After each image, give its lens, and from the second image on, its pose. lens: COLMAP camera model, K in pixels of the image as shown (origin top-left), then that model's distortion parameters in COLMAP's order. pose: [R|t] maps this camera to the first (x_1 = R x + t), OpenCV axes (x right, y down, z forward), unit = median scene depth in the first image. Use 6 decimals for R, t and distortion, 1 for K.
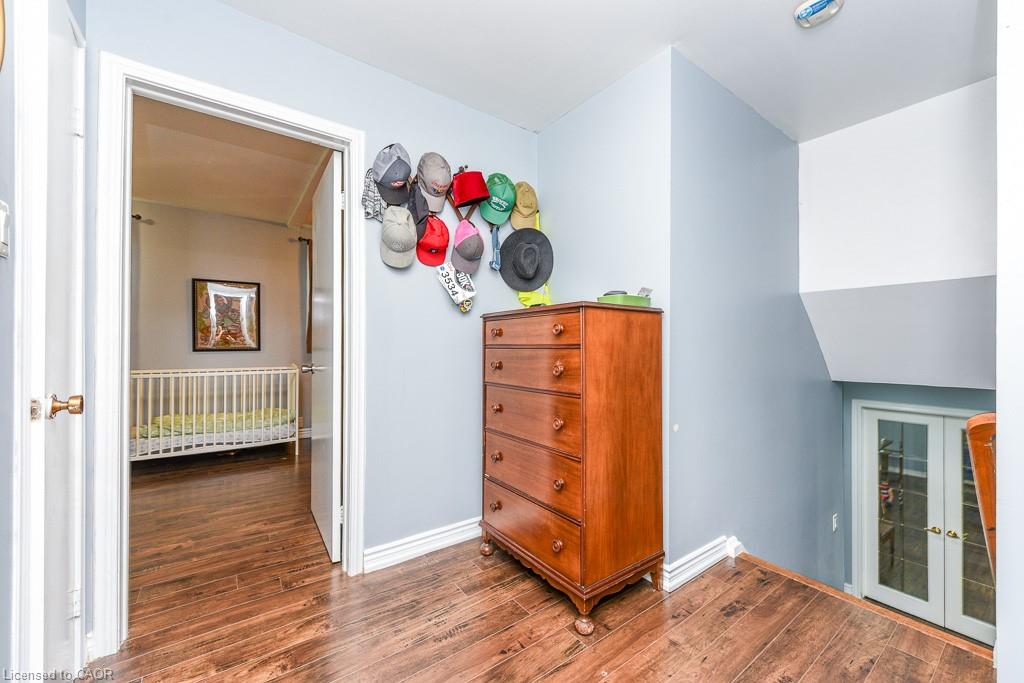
lens RADIAL K [[398.1, 0, 517.2], [0, 398.1, 346.6], [0, 0, 1]] dist [0.002902, -0.002159]
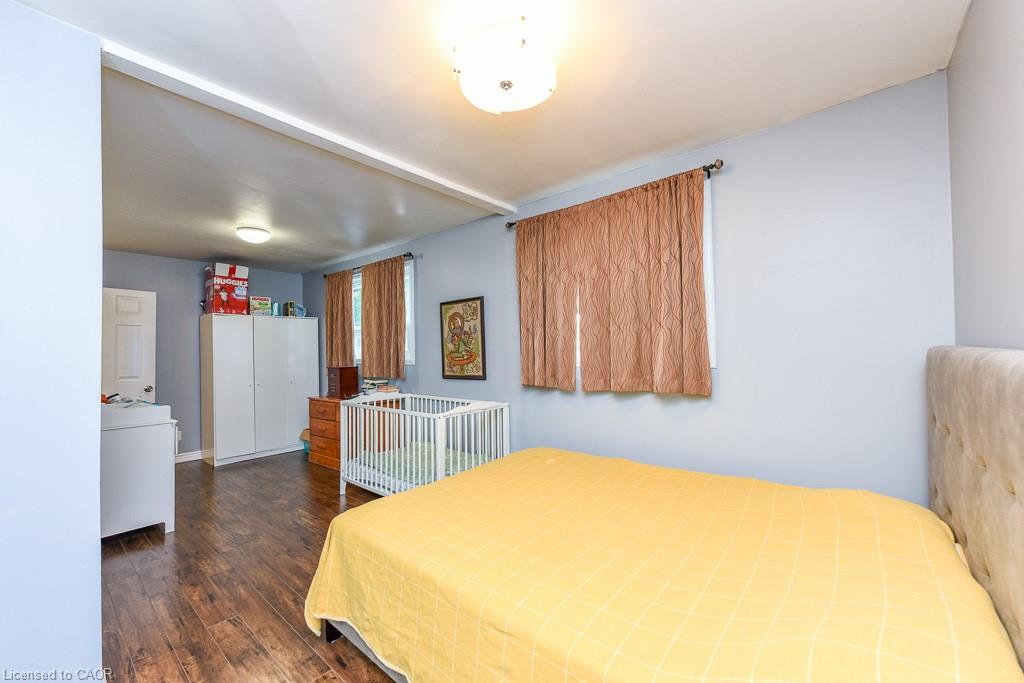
lens RADIAL K [[398.1, 0, 513.9], [0, 398.1, 346.2], [0, 0, 1]] dist [0.002902, -0.002159]
pose [[0.243881, -0.014558, -0.969696, 0.213525], [0.023020, 0.999692, -0.009219, -0.068215], [0.969532, -0.020075, 0.244141, 1.204841]]
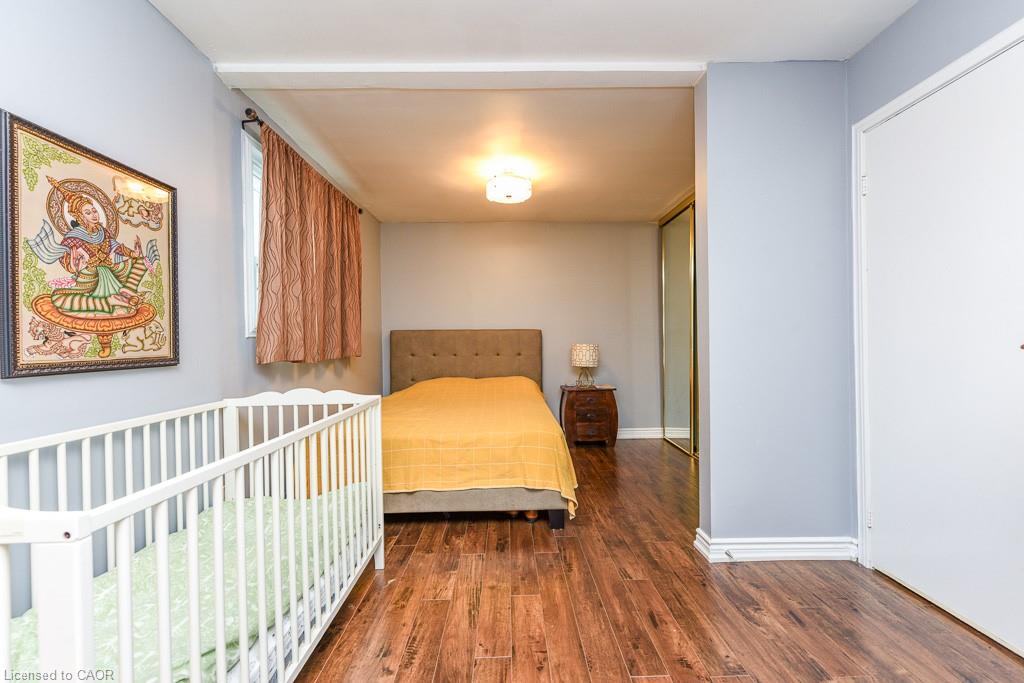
lens RADIAL K [[398.1, 0, 510.9], [0, 398.1, 344.3], [0, 0, 1]] dist [0.002902, -0.002159]
pose [[0.578733, -0.014537, 0.815387, -1.079961], [0.009438, 0.999894, 0.011127, -0.014095], [-0.815462, 0.001256, 0.578809, 0.720207]]
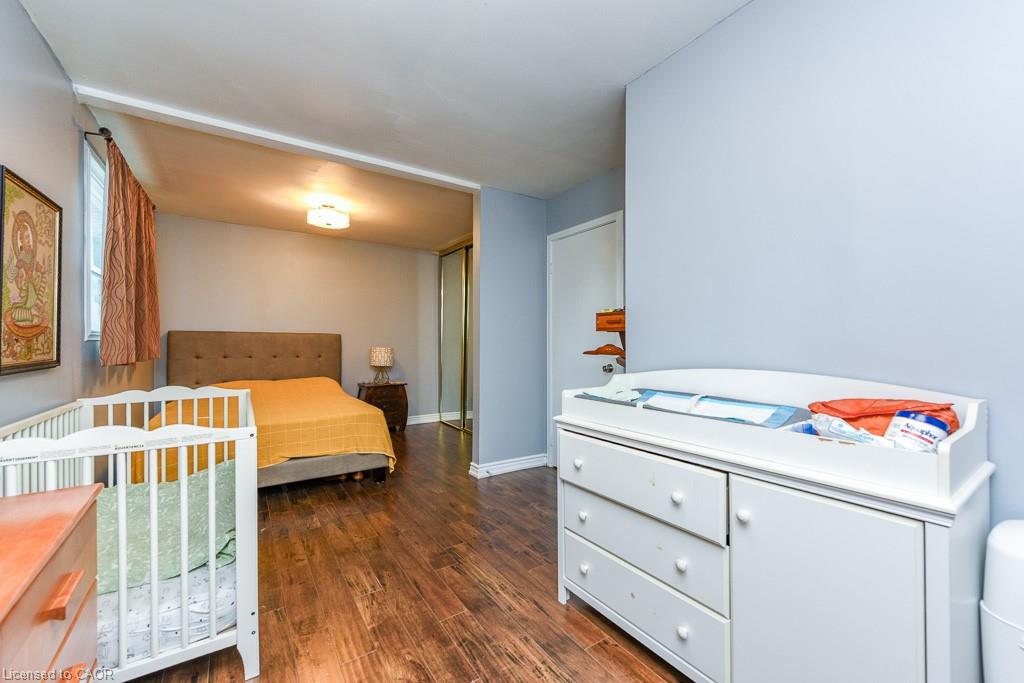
lens RADIAL K [[398.1, 0, 508.0], [0, 398.1, 337.0], [0, 0, 1]] dist [0.002902, -0.002159]
pose [[0.050852, 0.011509, 0.998640, -1.463091], [-0.010209, 0.999887, -0.011004, -0.029413], [-0.998654, -0.009636, 0.050963, 0.697708]]
